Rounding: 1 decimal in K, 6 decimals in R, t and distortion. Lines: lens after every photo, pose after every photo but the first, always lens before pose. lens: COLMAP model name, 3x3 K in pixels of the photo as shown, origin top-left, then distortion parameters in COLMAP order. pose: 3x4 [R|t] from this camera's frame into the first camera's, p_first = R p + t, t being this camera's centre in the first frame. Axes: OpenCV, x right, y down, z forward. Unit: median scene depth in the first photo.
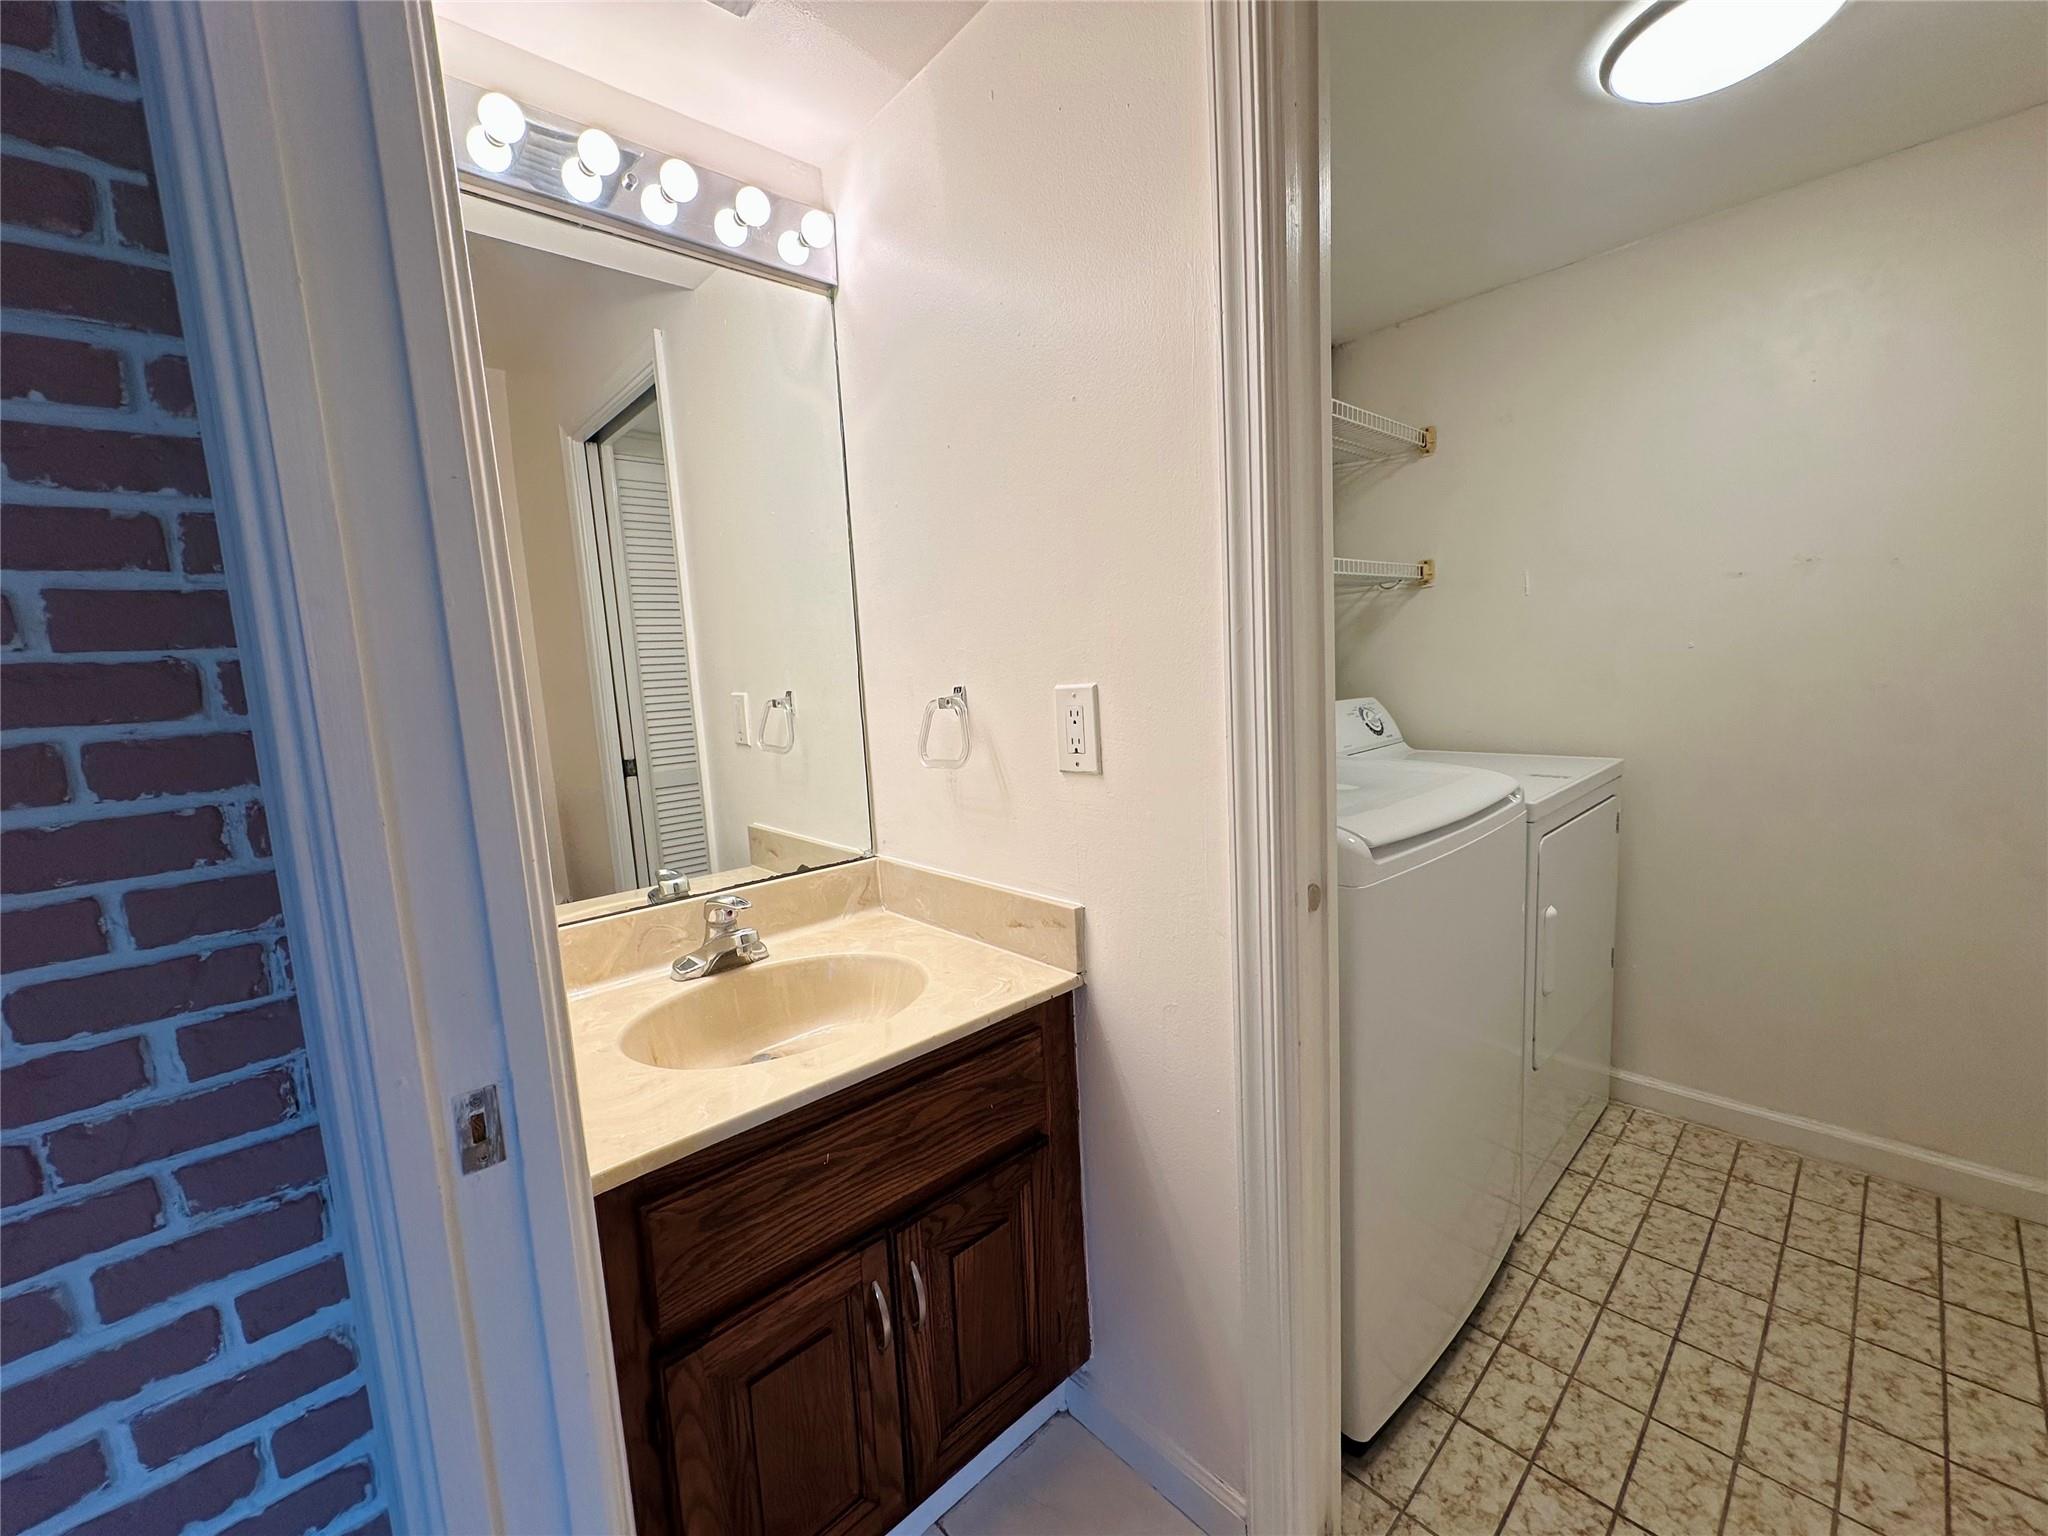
lens RADIAL K [[818.2, 0, 1020.4], [0, 818.2, 767.6], [0, 0, 1]] dist [-0.001420, -0.000488]
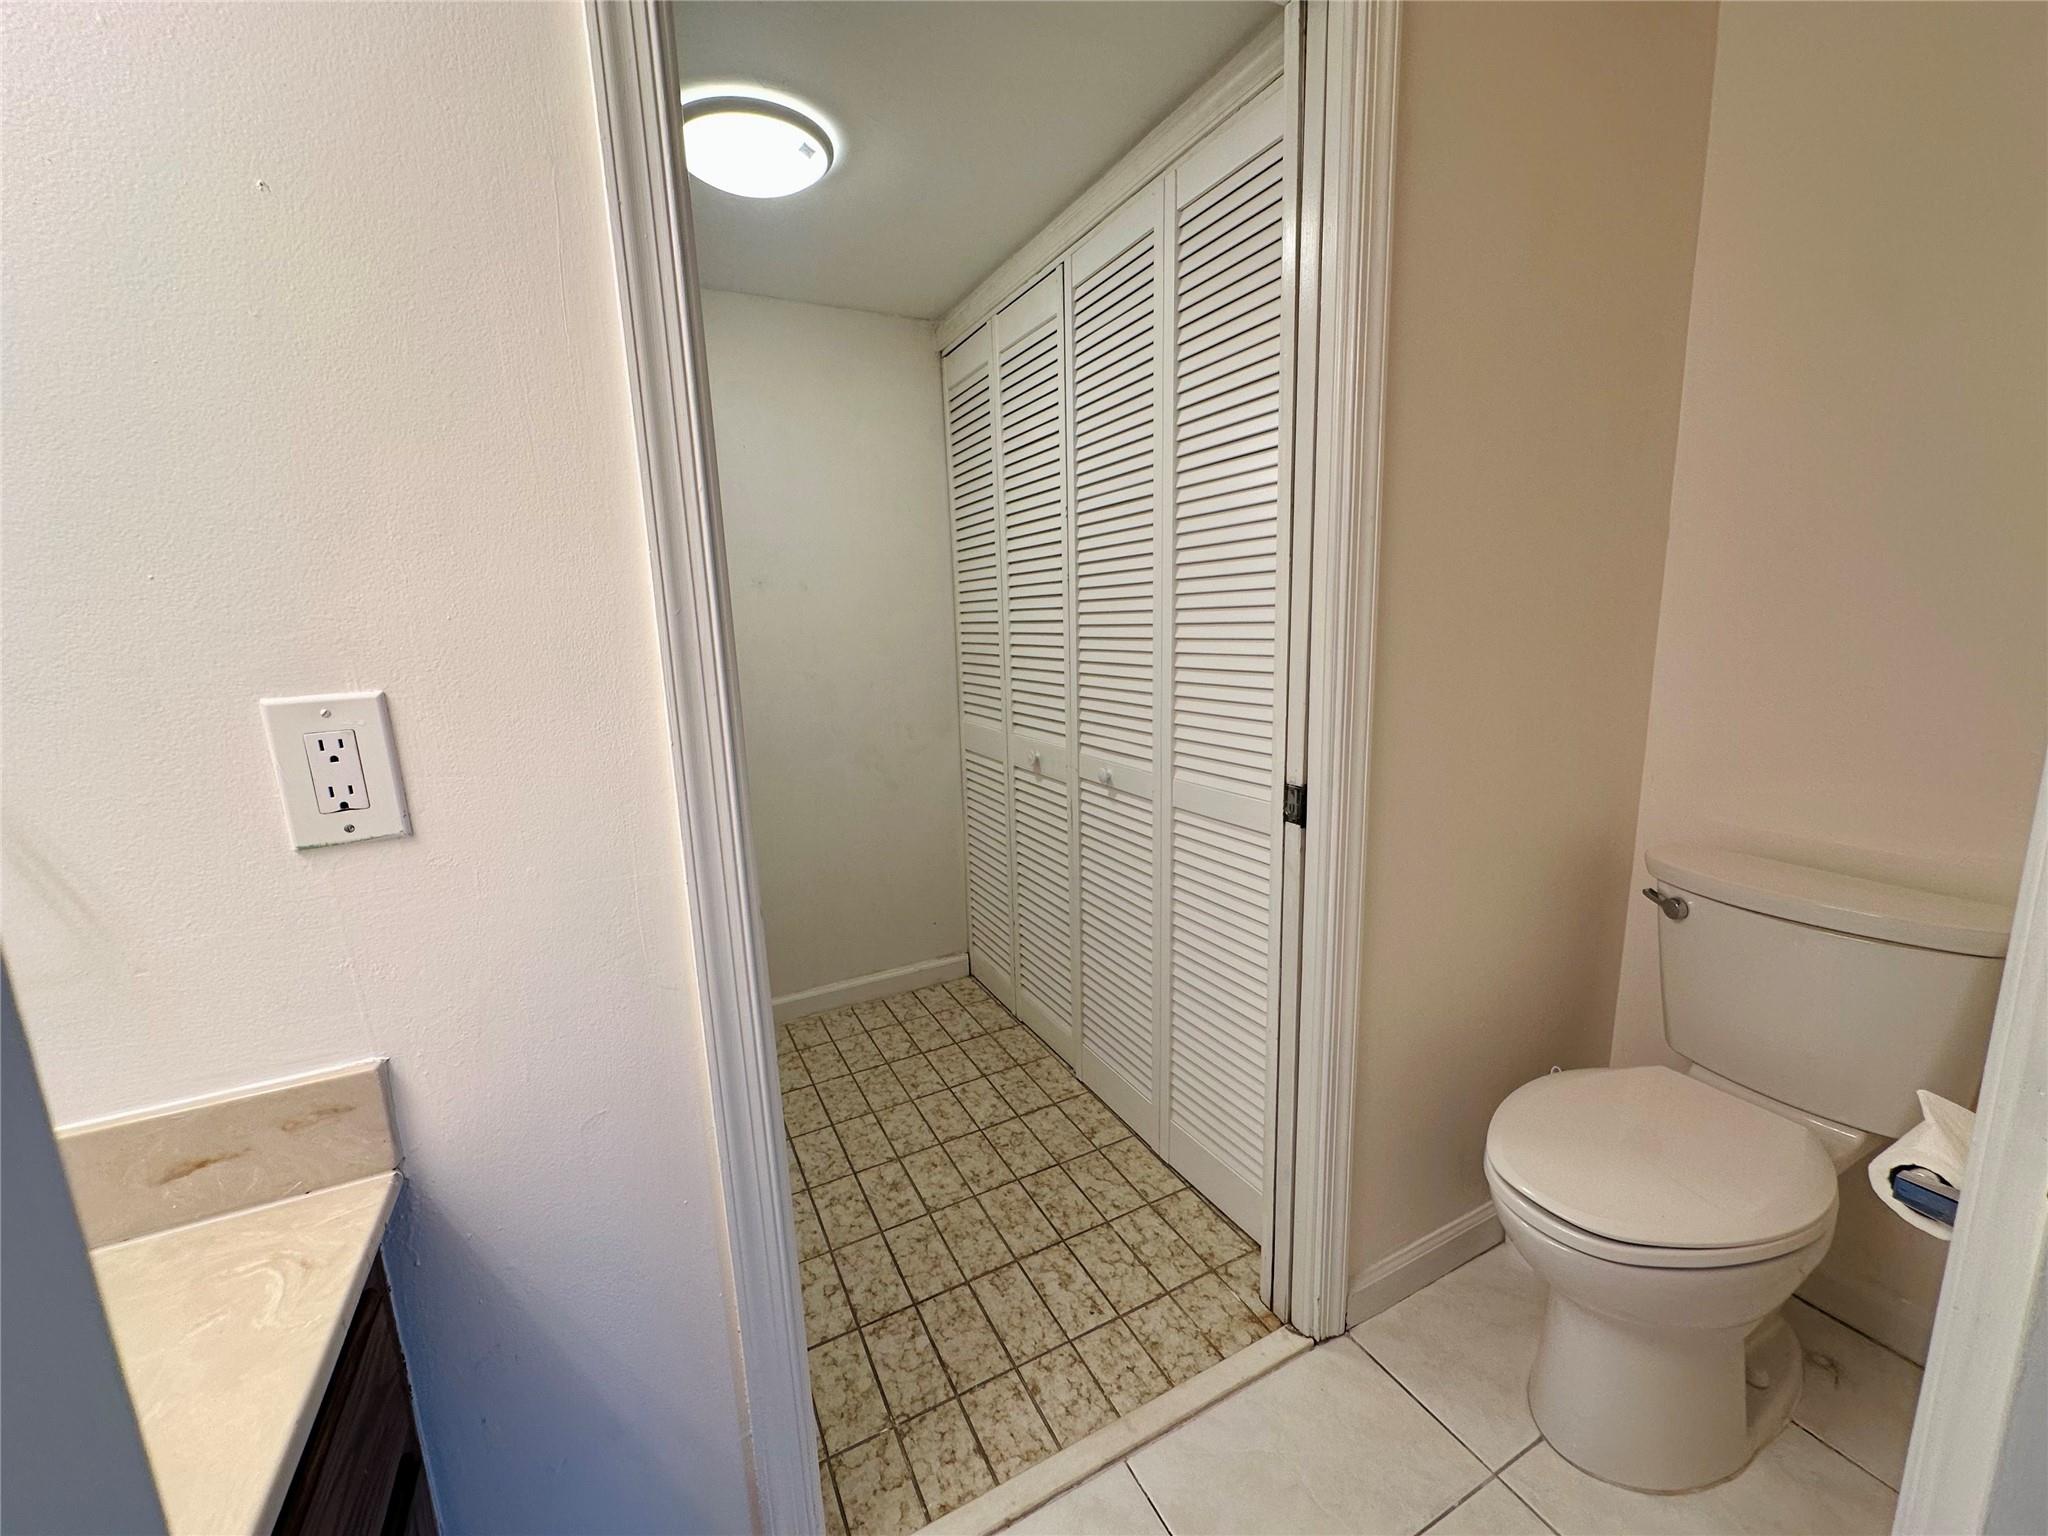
lens RADIAL K [[818.2, 0, 1022.4], [0, 818.2, 769.7], [0, 0, 1]] dist [-0.001420, -0.000488]
pose [[0.269983, -0.132981, 0.953638, -0.326207], [0.142677, 0.985008, 0.096962, -0.031165], [-0.952235, 0.109885, 0.284909, 0.333175]]
